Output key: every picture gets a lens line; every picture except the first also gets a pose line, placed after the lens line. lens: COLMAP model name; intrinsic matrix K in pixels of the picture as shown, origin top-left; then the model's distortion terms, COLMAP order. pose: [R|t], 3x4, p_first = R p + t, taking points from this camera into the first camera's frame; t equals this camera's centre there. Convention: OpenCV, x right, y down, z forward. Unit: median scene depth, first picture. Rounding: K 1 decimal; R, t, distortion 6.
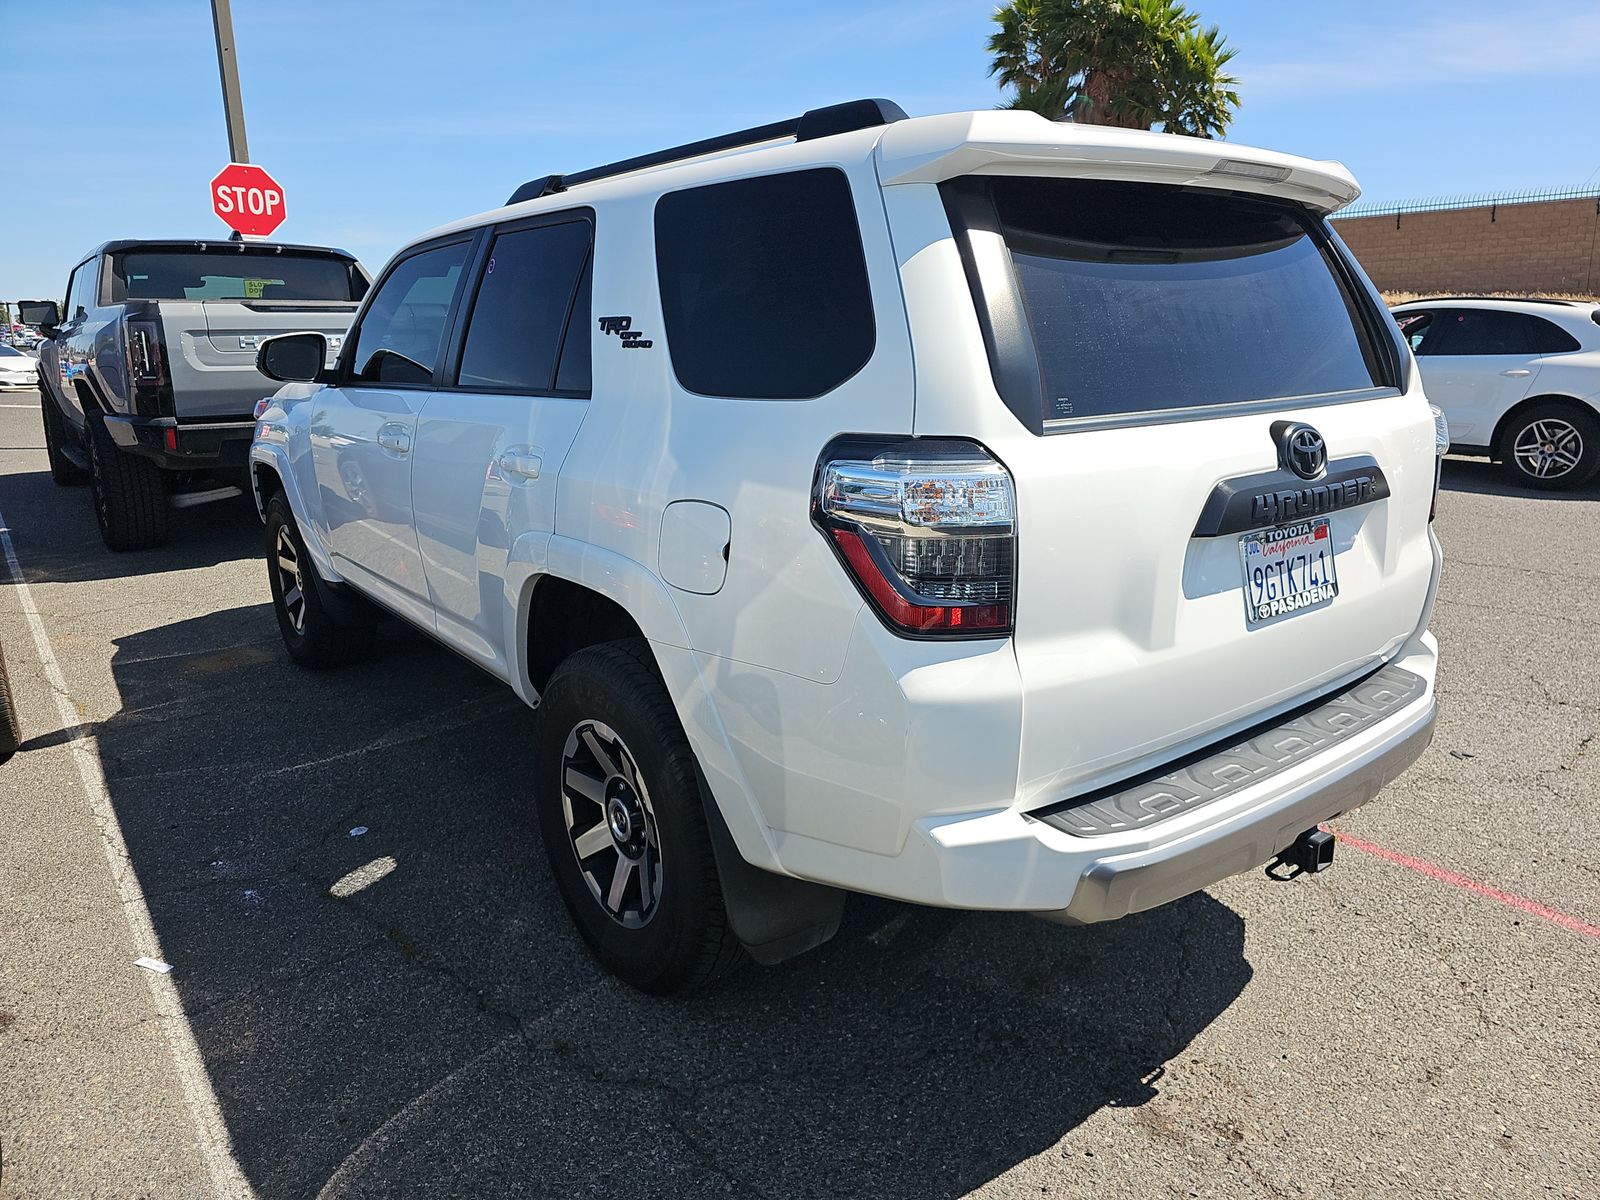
lens RADIAL K [[1058.5, 0, 776.1], [0, 1058.5, 600.3], [0, 0, 1]] dist [0.030385, 0.001458]
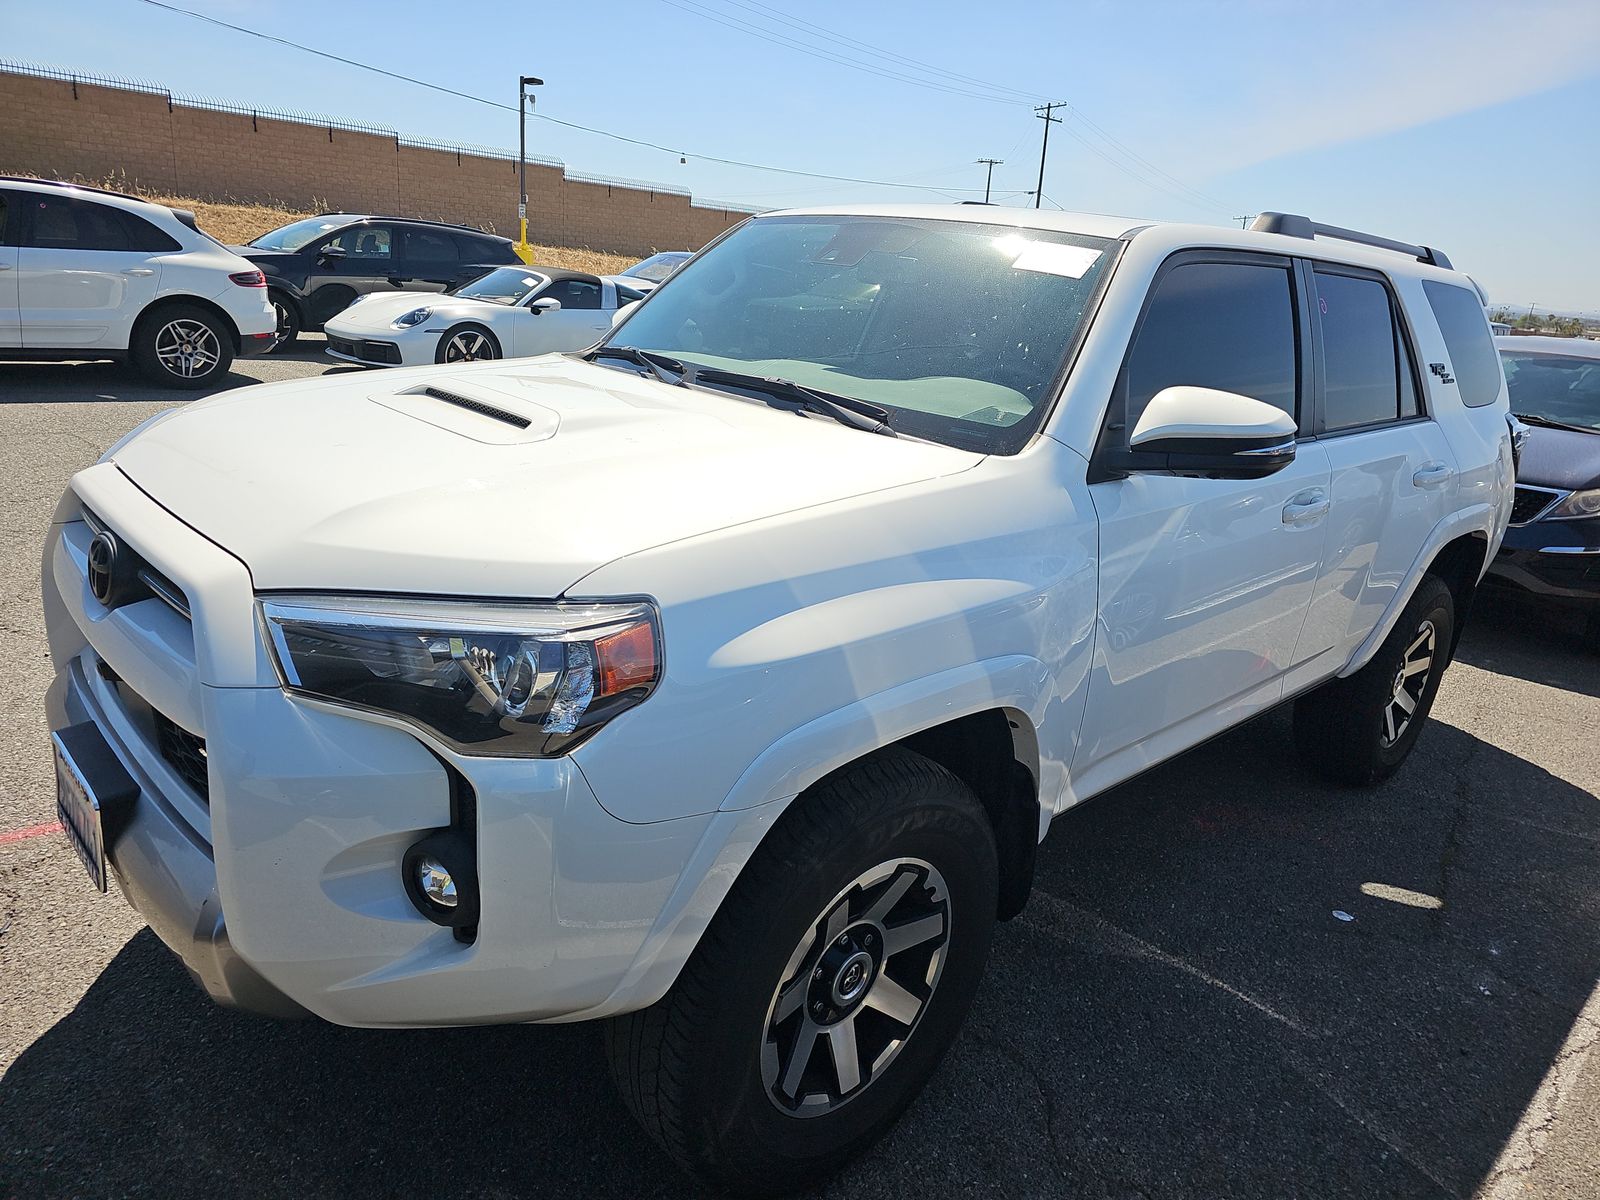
lens RADIAL K [[1124.2, 0, 800.0], [0, 1124.2, 600.0], [0, 0, 1]] dist [0.029930, -0.001934]
pose [[-0.146241, -0.295891, 0.943961, -0.459015], [0.158739, 0.934836, 0.317623, -0.169727], [-0.976430, 0.196293, -0.089742, 0.582391]]
